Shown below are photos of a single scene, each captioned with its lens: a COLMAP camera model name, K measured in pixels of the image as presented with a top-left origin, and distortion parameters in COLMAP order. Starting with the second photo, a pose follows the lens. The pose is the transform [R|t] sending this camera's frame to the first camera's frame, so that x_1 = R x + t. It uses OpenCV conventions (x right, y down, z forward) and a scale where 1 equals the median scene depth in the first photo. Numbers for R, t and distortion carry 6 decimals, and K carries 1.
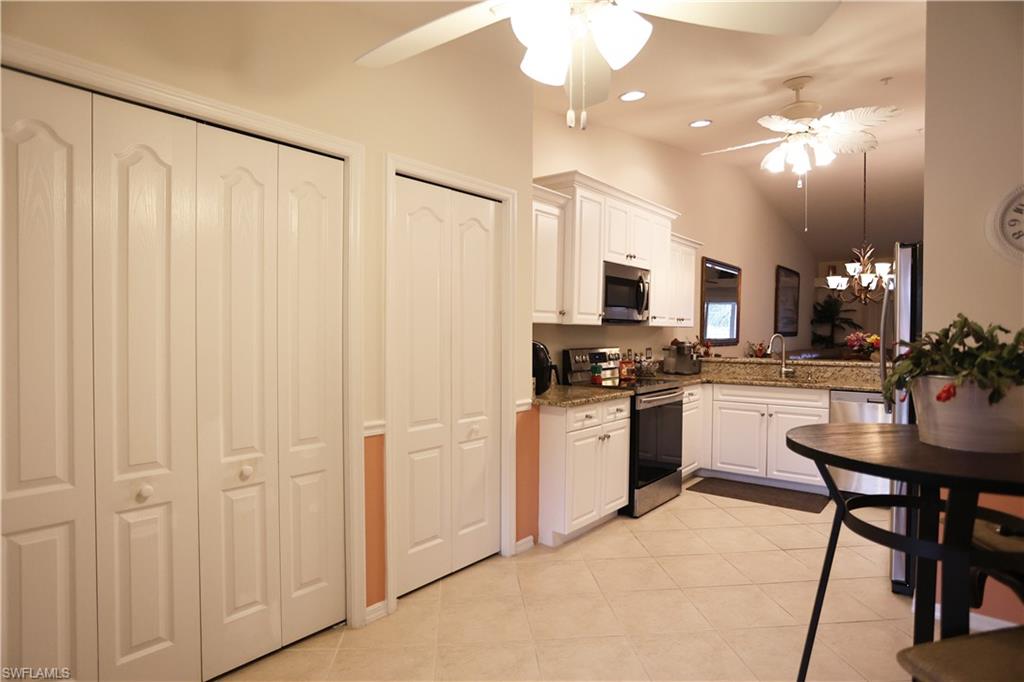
lens RADIAL K [[560.9, 0, 512.0], [0, 560.9, 341.0], [0, 0, 1]] dist [-0.000179, -0.000206]
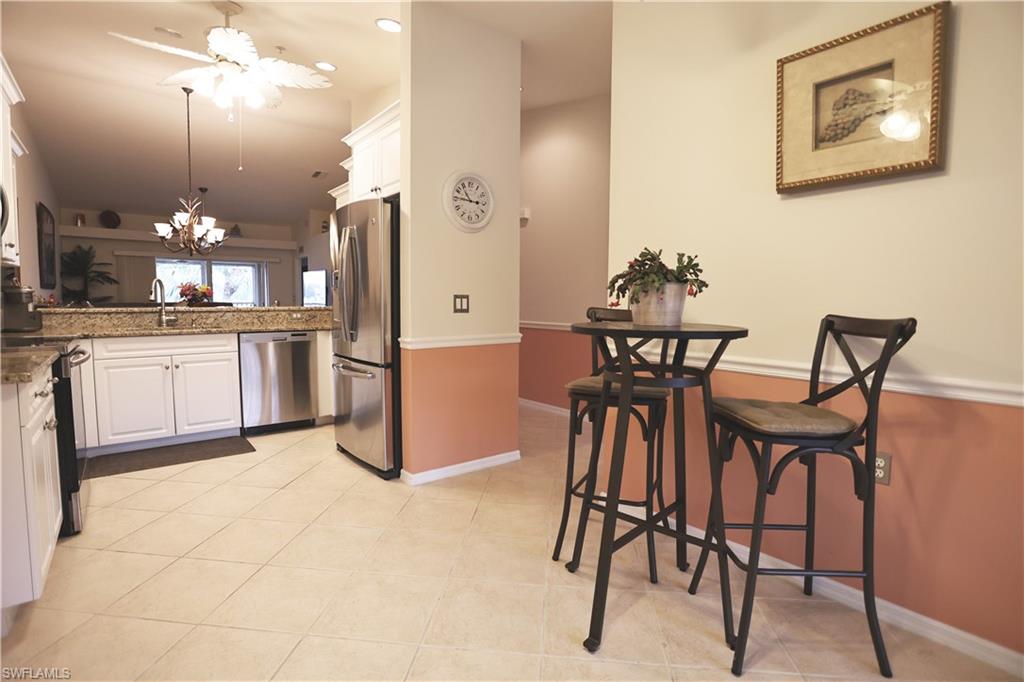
lens RADIAL K [[505.7, 0, 508.0], [0, 505.7, 335.2], [0, 0, 1]] dist [-0.001489, -0.000286]
pose [[0.224222, -0.071282, 0.971928, -0.198295], [0.008485, 0.997426, 0.071194, 0.026299], [-0.974501, -0.007717, 0.224250, 0.279158]]
